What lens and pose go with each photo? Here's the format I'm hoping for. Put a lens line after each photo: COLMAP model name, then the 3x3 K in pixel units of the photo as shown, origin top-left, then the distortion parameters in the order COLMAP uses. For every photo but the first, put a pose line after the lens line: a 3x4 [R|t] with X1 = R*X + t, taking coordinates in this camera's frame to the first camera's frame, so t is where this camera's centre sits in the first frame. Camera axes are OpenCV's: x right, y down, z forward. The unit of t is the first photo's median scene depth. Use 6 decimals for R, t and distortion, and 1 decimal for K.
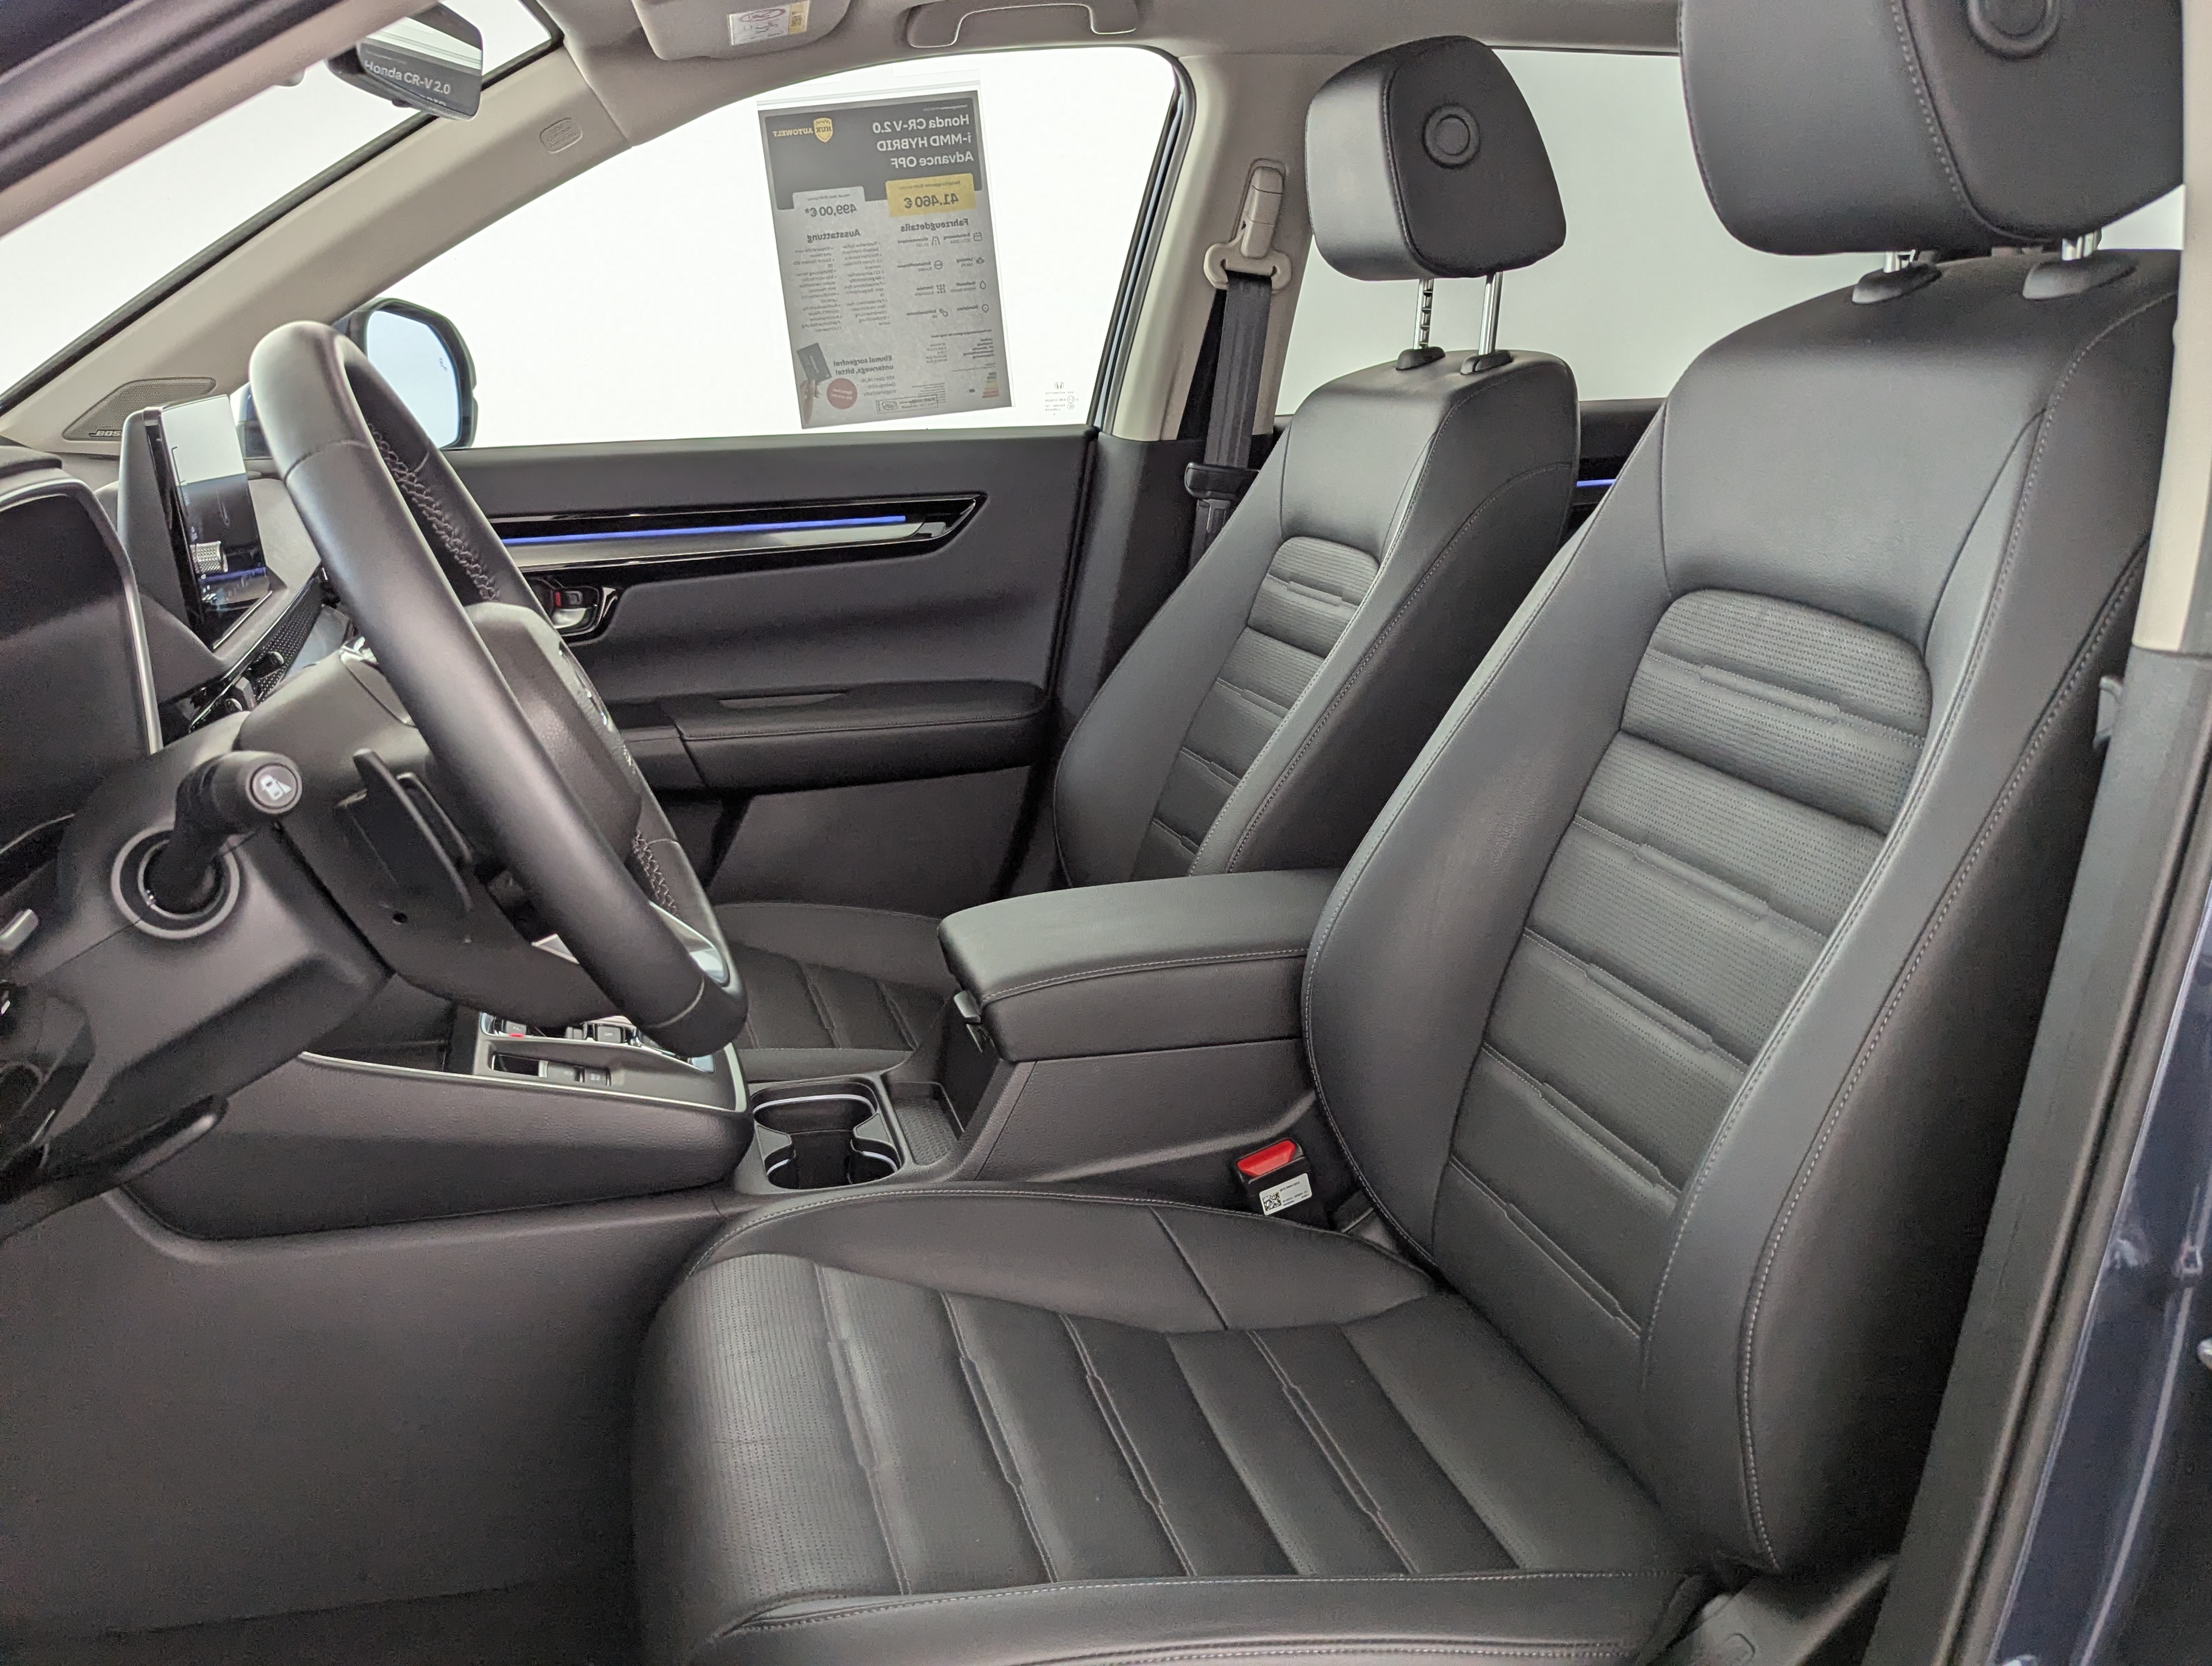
lens RADIAL K [[2029.8, 0, 1103.4], [0, 2029.8, 819.8], [0, 0, 1]] dist [0.049920, 0.000000]
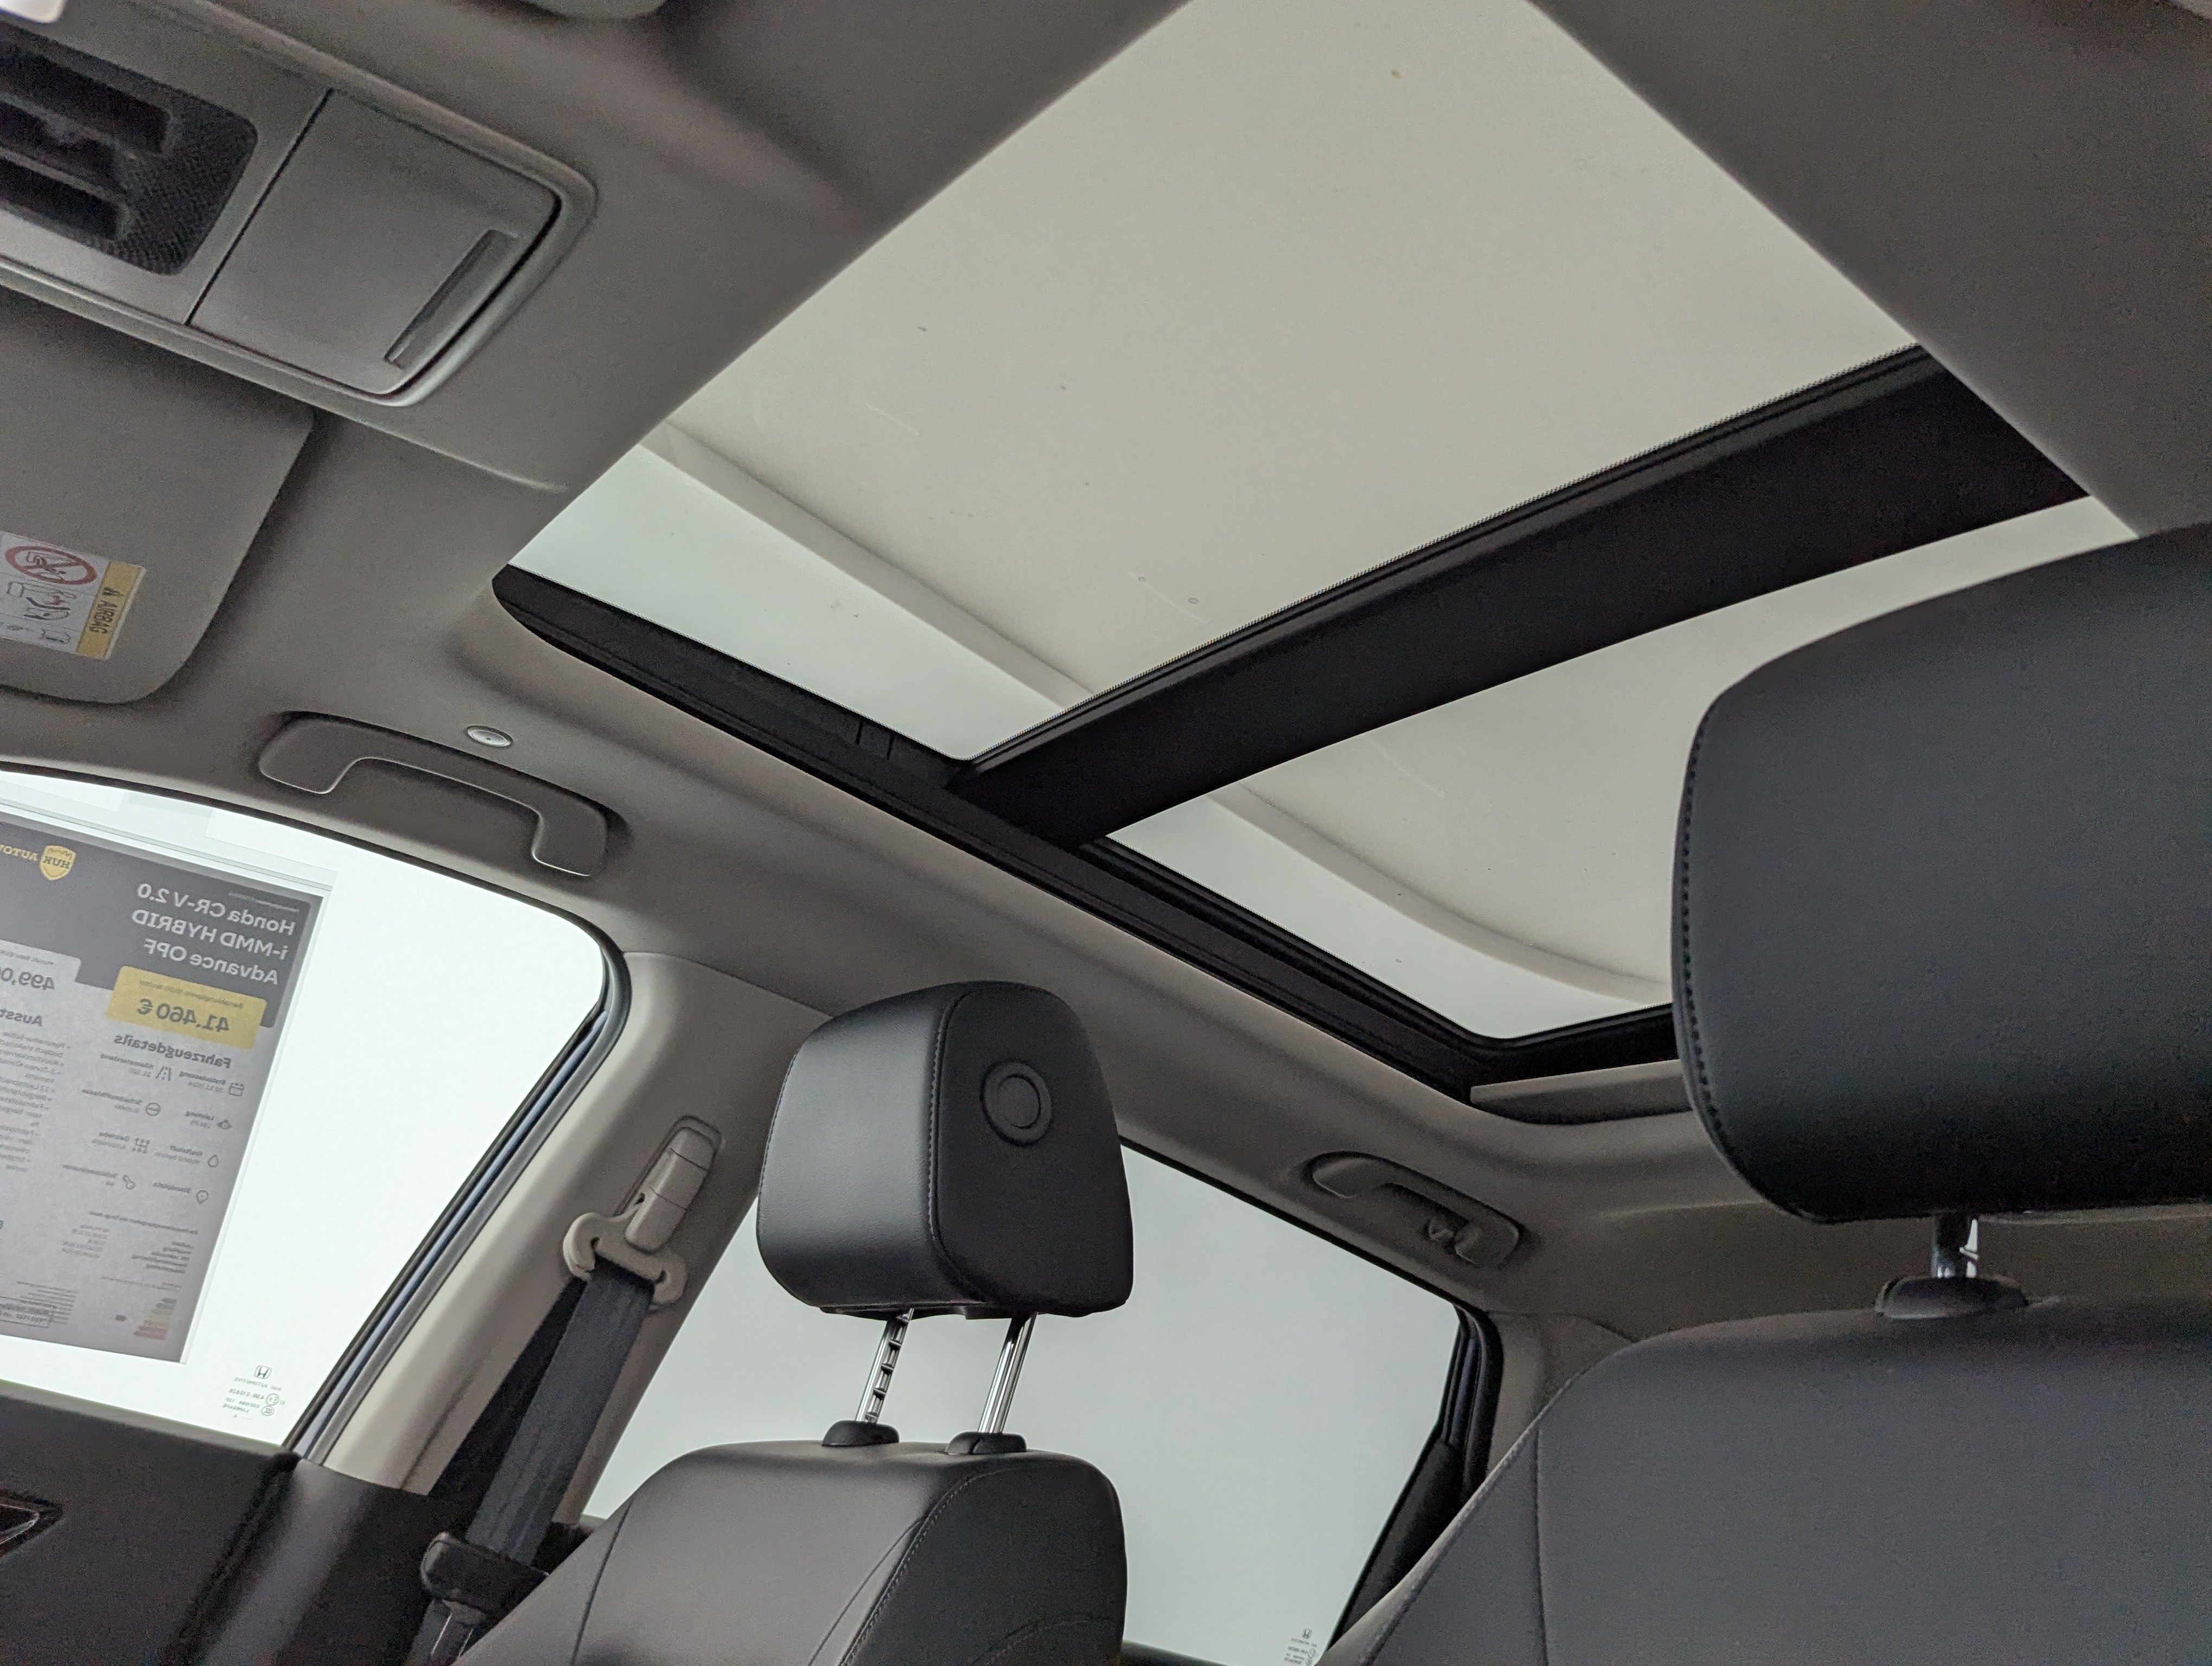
lens RADIAL K [[2029.8, 0, 1143.2], [0, 2029.8, 830.8], [0, 0, 1]] dist [0.049920, 0.000000]
pose [[0.895723, 0.347060, 0.277904, -0.013539], [-0.117902, 0.788079, -0.604177, 0.005811], [-0.428696, 0.508410, 0.746820, 0.352966]]
